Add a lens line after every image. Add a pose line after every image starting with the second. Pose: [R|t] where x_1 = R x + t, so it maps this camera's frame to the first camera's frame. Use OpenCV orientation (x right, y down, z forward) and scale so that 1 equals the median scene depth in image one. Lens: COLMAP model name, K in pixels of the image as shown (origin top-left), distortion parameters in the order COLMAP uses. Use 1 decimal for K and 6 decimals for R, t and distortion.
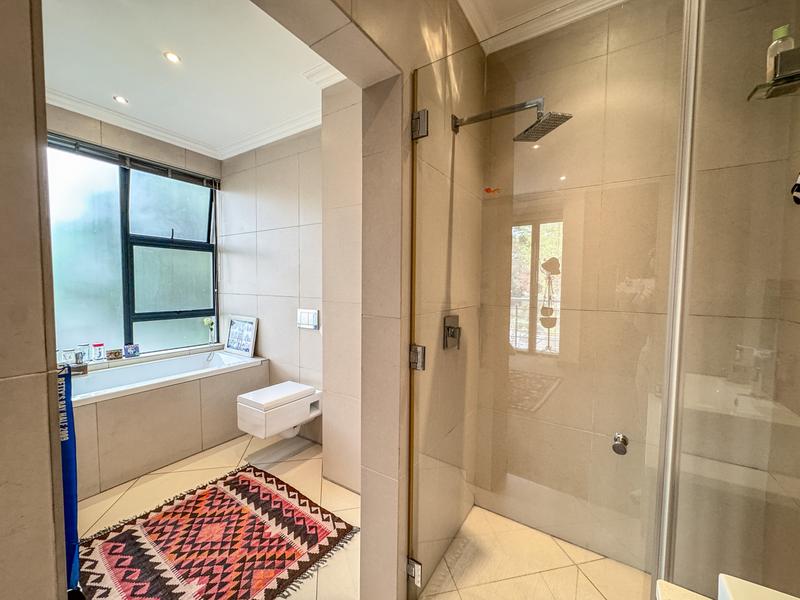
lens RADIAL K [[317.7, 0, 400.0], [0, 317.7, 300.0], [0, 0, 1]] dist [-0.002569, 0.000227]
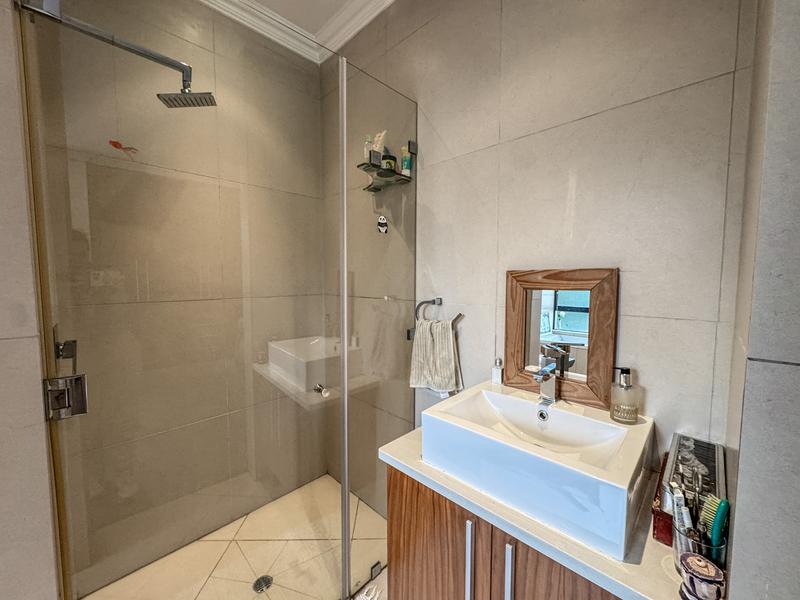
lens RADIAL K [[317.7, 0, 400.0], [0, 317.7, 300.0], [0, 0, 1]] dist [-0.002569, 0.000227]
pose [[0.238863, -0.076015, 0.968073, -0.260271], [0.041513, 0.996819, 0.068030, -0.012925], [-0.970166, 0.023938, 0.241259, 0.176298]]
